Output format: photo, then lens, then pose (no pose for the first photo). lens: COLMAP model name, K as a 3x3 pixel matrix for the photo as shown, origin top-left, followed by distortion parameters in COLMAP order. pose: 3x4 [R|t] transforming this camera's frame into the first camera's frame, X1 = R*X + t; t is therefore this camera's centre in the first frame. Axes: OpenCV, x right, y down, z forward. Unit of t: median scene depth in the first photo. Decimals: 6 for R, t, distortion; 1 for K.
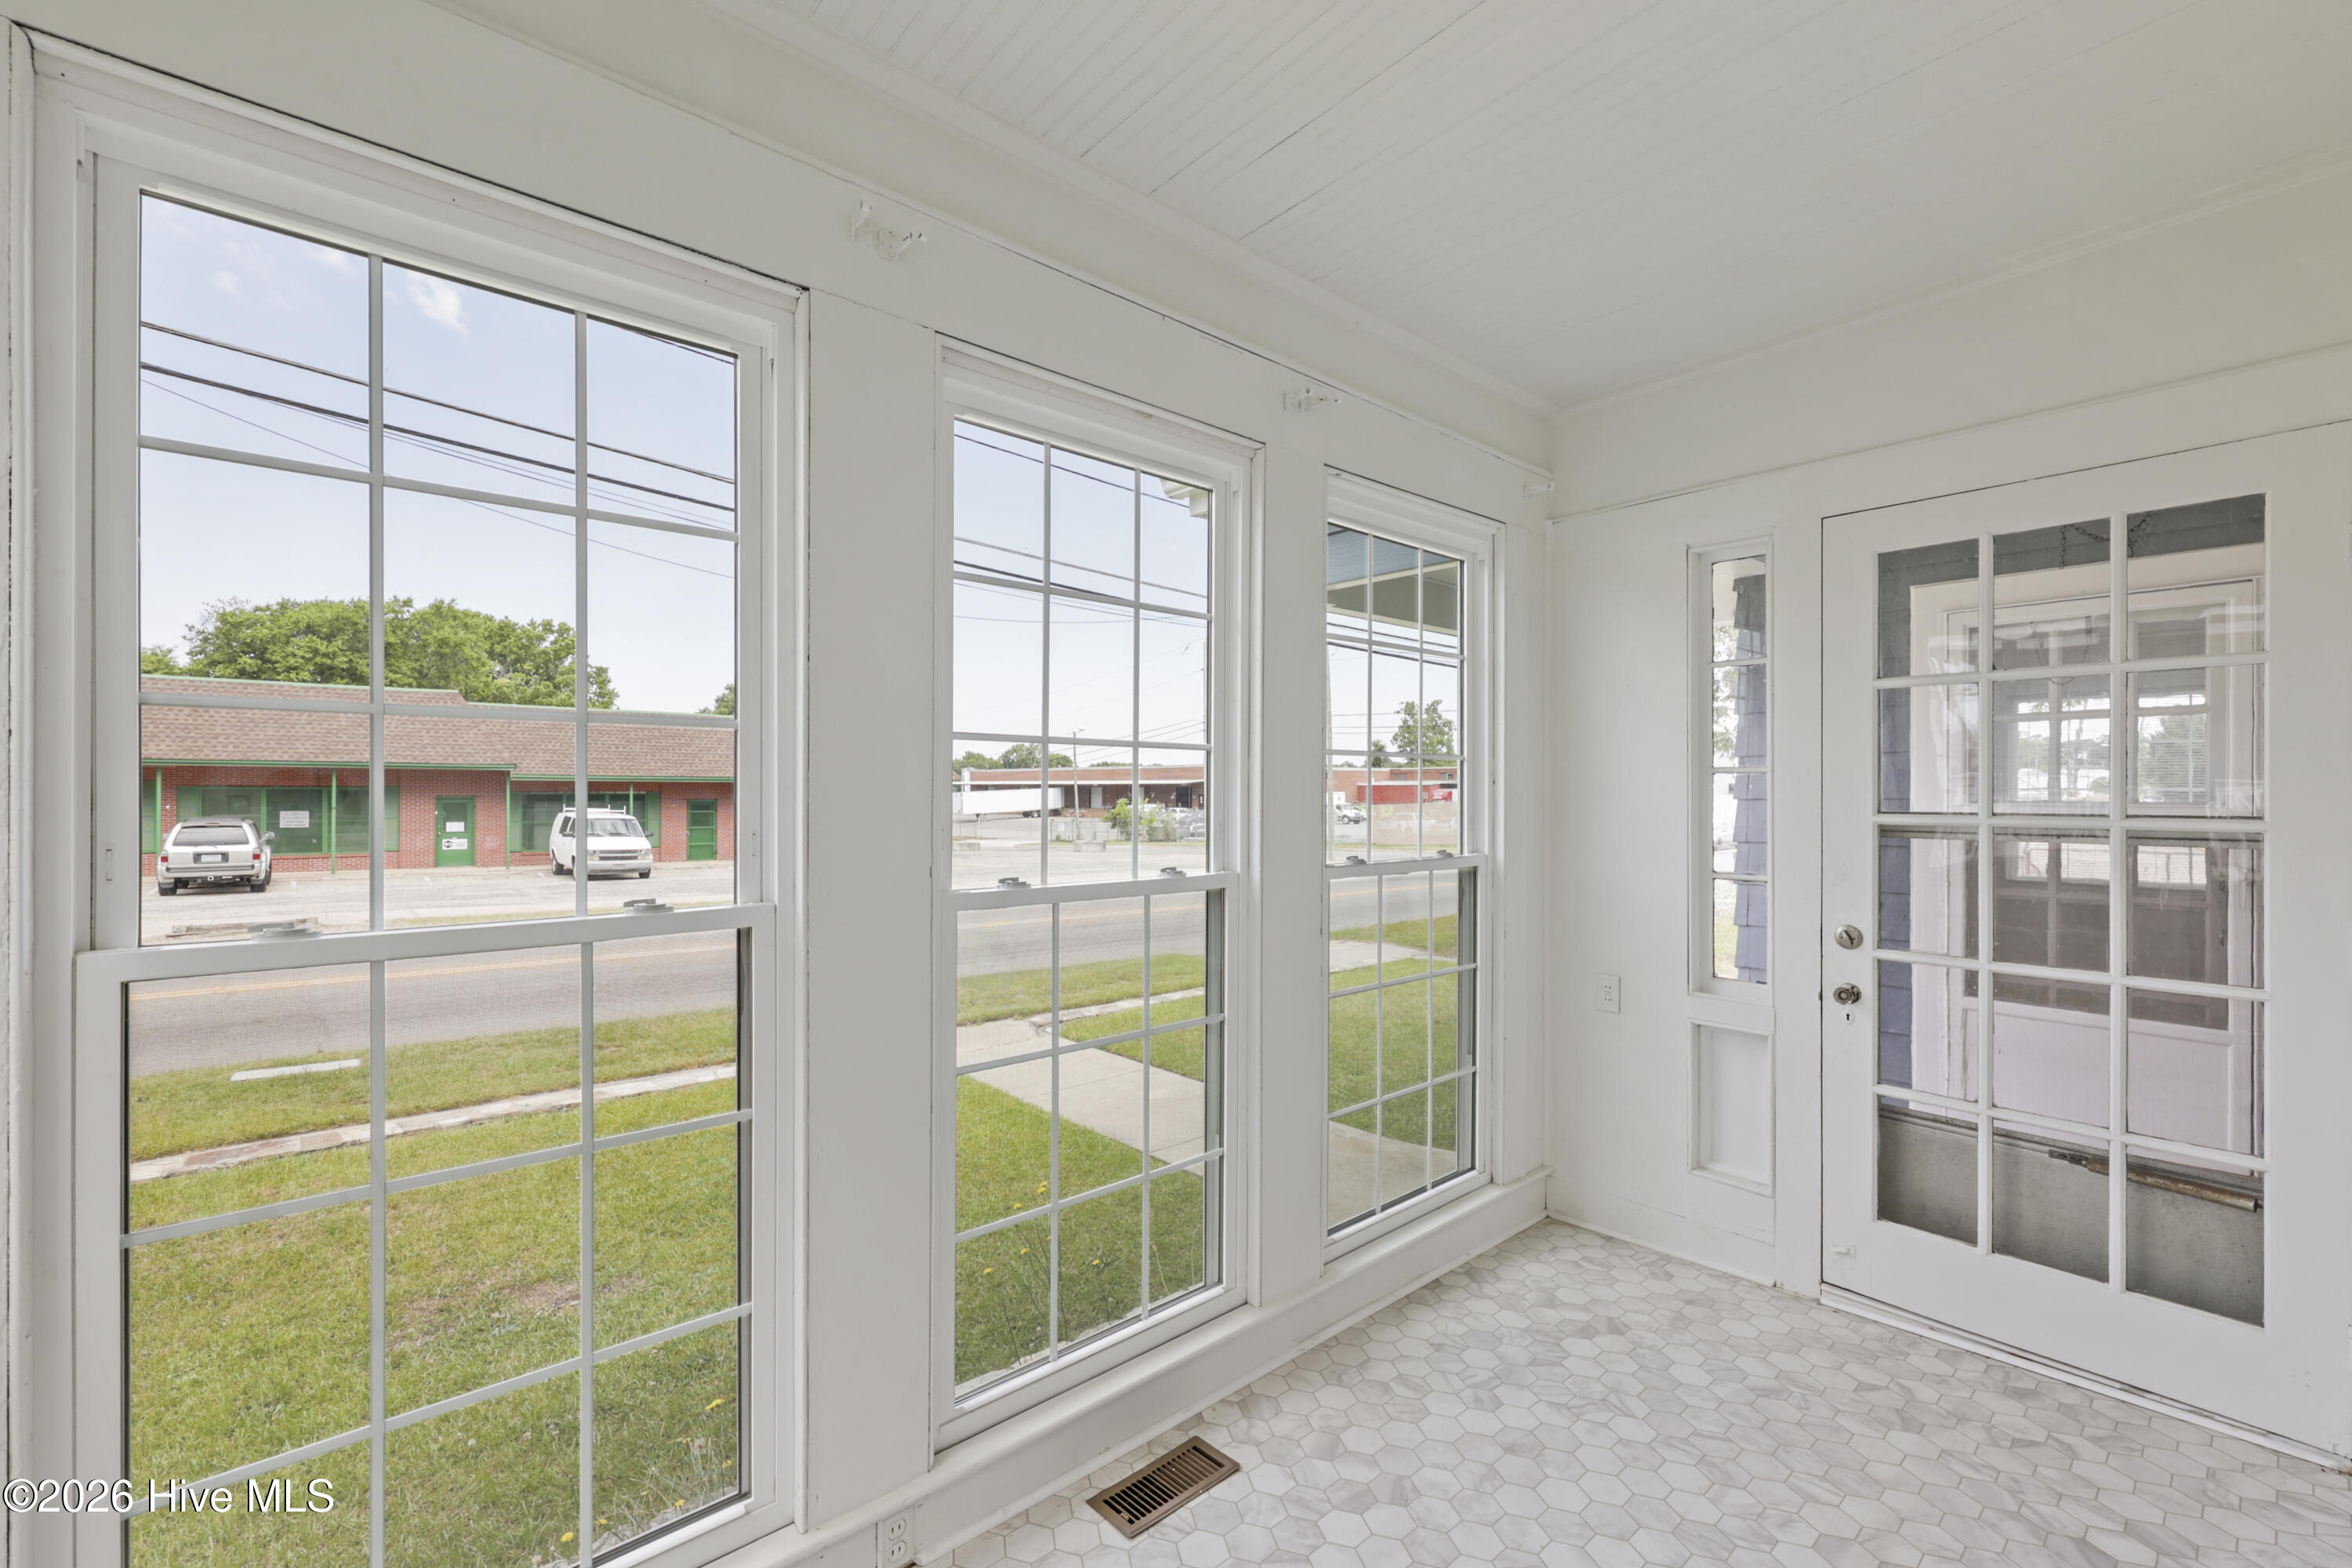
lens RADIAL K [[975.7, 0, 1179.1], [0, 975.7, 788.5], [0, 0, 1]] dist [-0.001107, 0.000831]
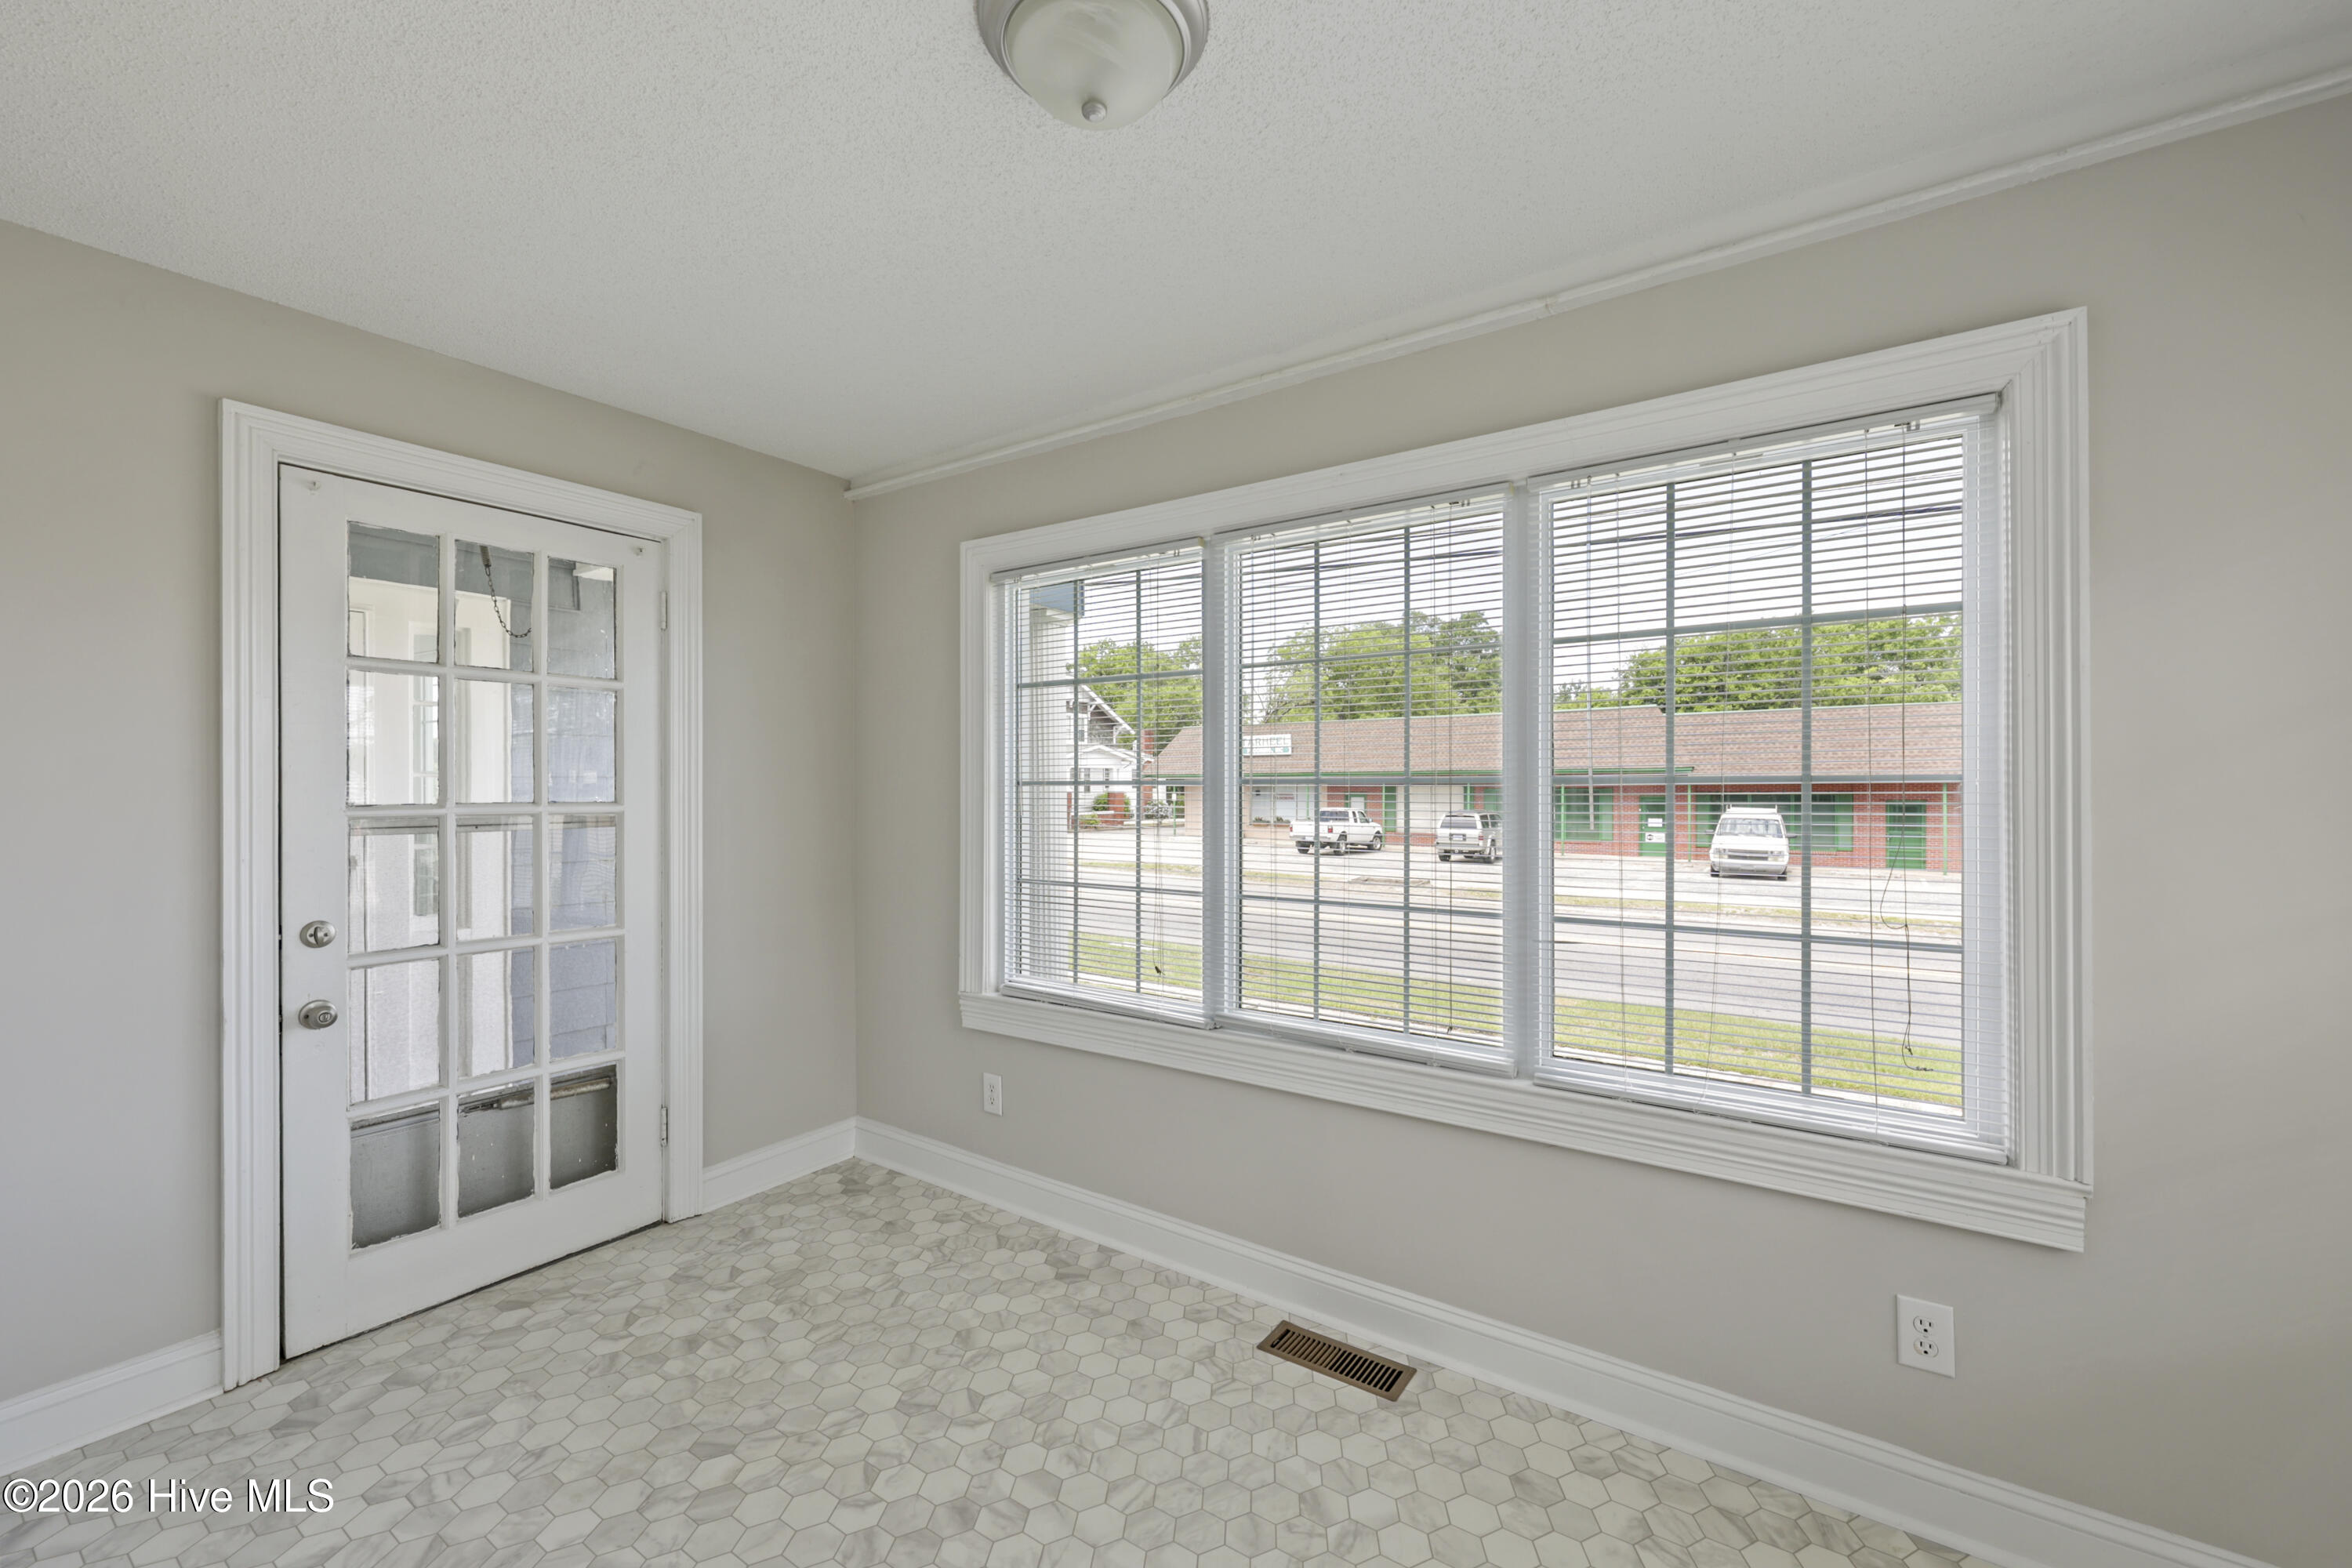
lens RADIAL K [[975.7, 0, 1155.6], [0, 975.7, 791.9], [0, 0, 1]] dist [-0.001107, 0.000831]
pose [[0.270768, -0.003092, -0.962640, 0.210322], [0.002737, 0.999993, -0.002442, 0.003606], [0.962641, -0.001973, 0.270775, 0.115077]]
